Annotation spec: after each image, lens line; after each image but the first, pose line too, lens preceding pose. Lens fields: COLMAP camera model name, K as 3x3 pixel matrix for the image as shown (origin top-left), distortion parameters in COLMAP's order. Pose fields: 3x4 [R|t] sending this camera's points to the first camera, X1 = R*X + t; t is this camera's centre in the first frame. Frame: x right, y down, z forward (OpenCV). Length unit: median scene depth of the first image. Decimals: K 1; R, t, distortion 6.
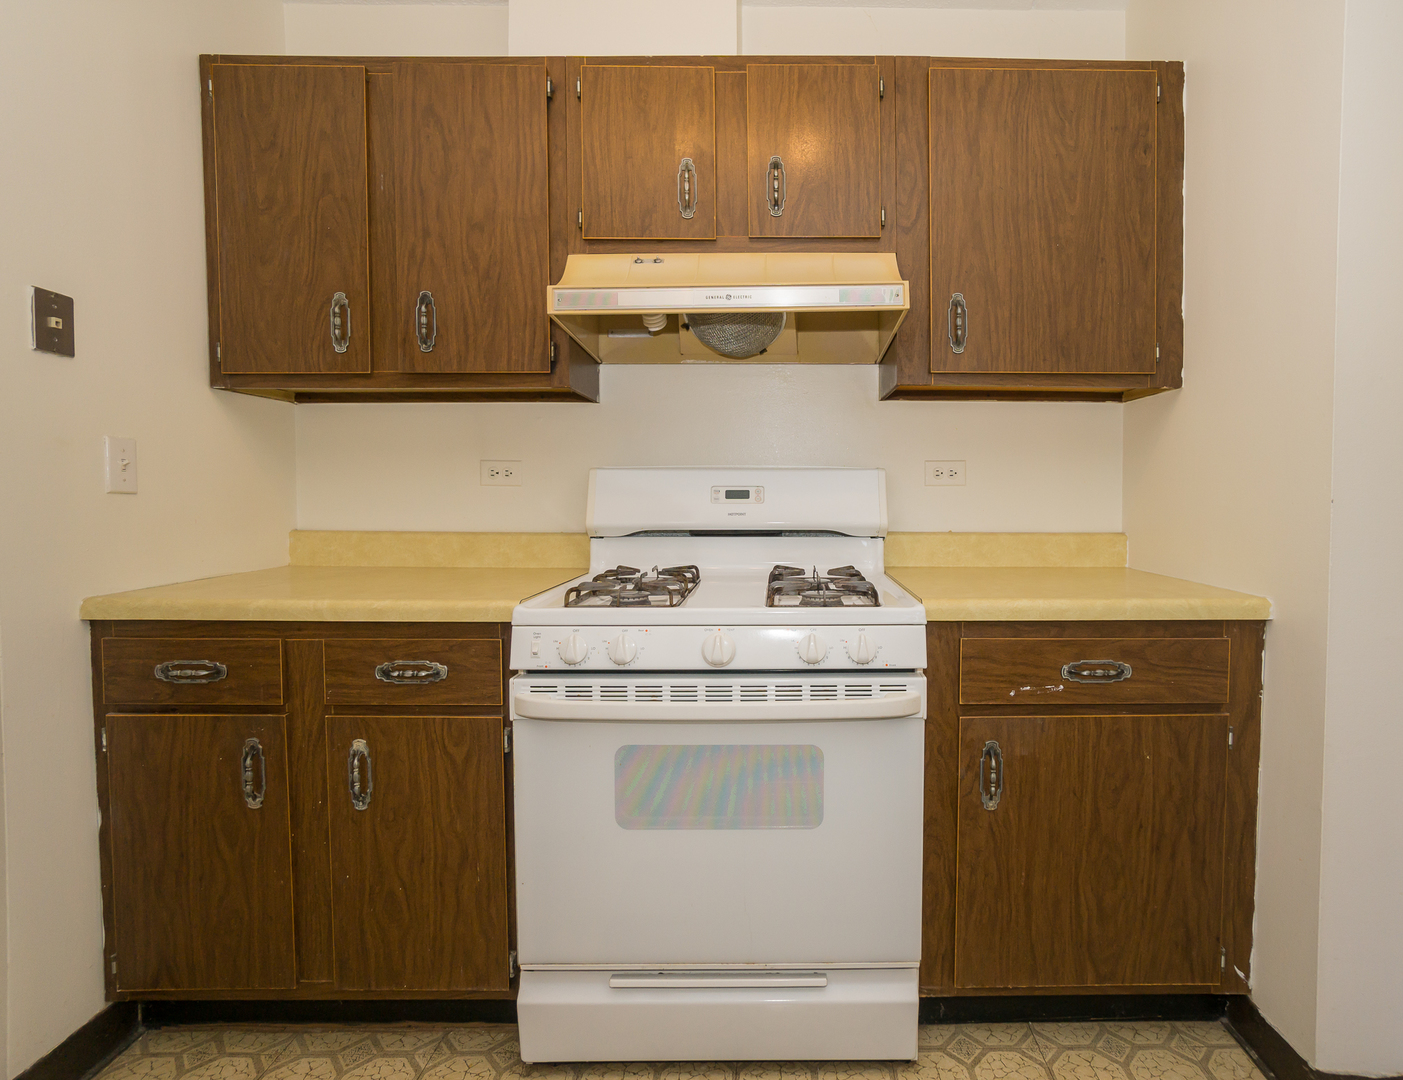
lens RADIAL K [[707.4, 0, 701.5], [0, 707.4, 540.0], [0, 0, 1]] dist [-0.016470, -0.000531]
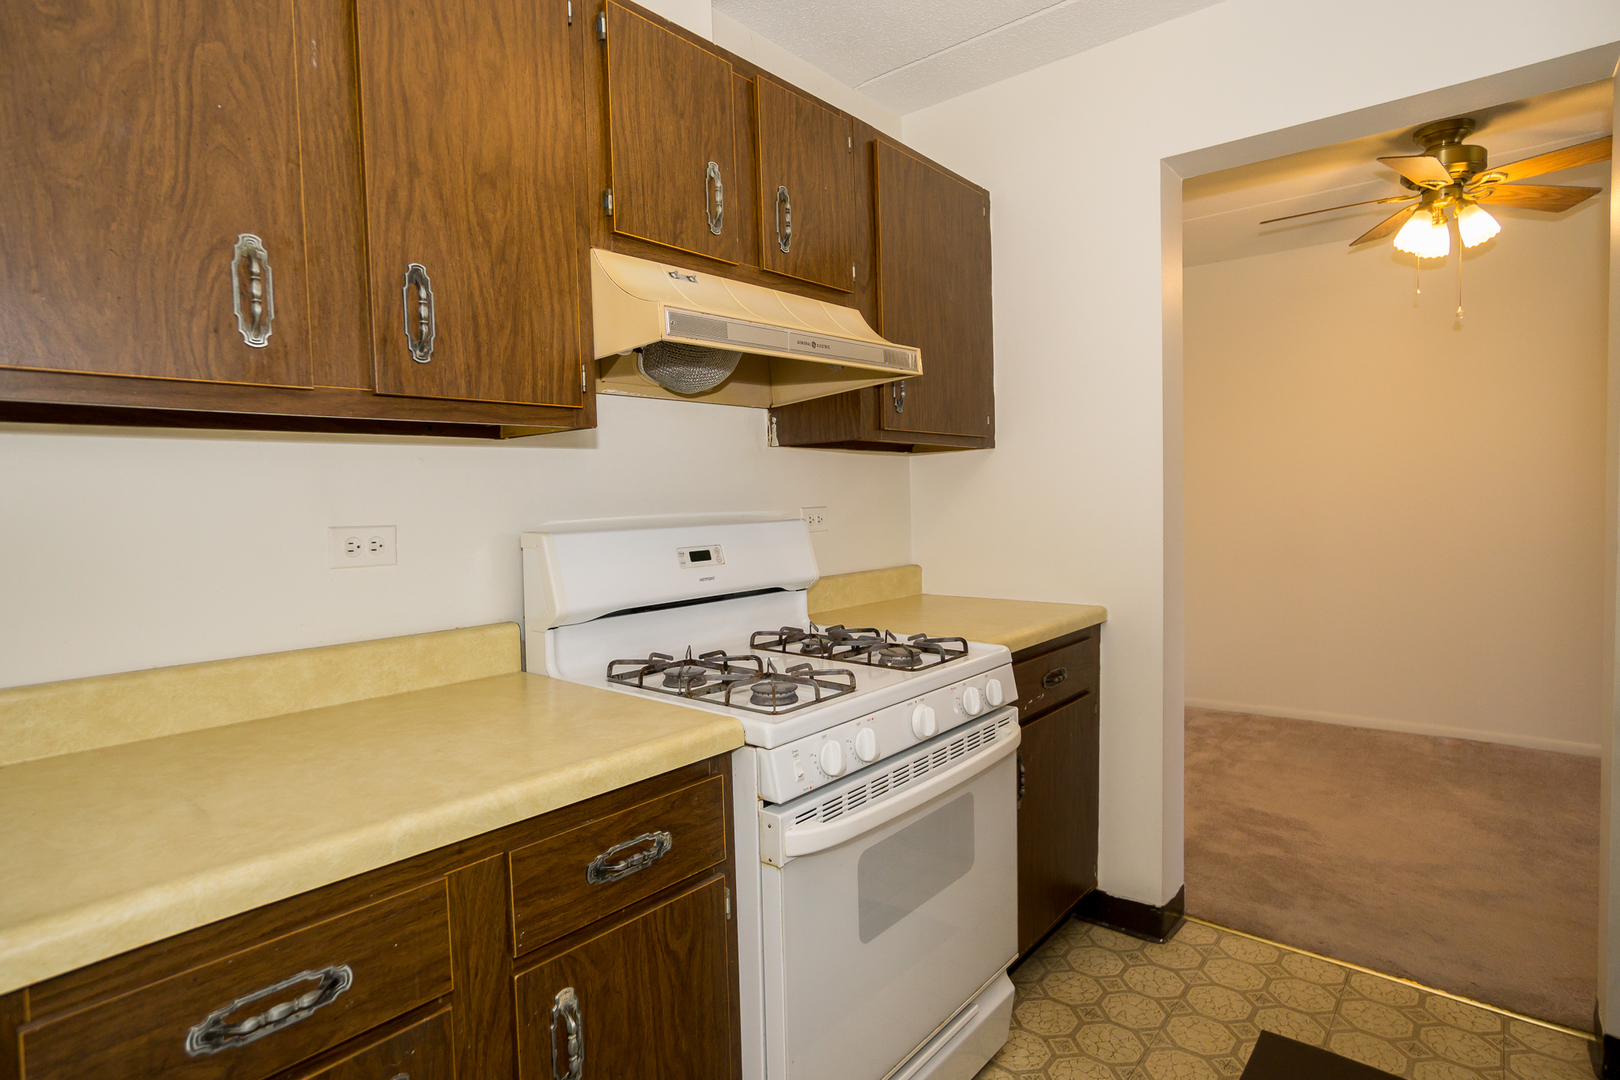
lens RADIAL K [[864.9, 0, 811.7], [0, 864.9, 568.5], [0, 0, 1]] dist [-0.020982, 0.002878]
pose [[0.637394, -0.082269, 0.766134, -0.767034], [0.078229, 0.996056, 0.041875, -0.093970], [-0.766557, 0.033243, 0.641315, 0.267260]]
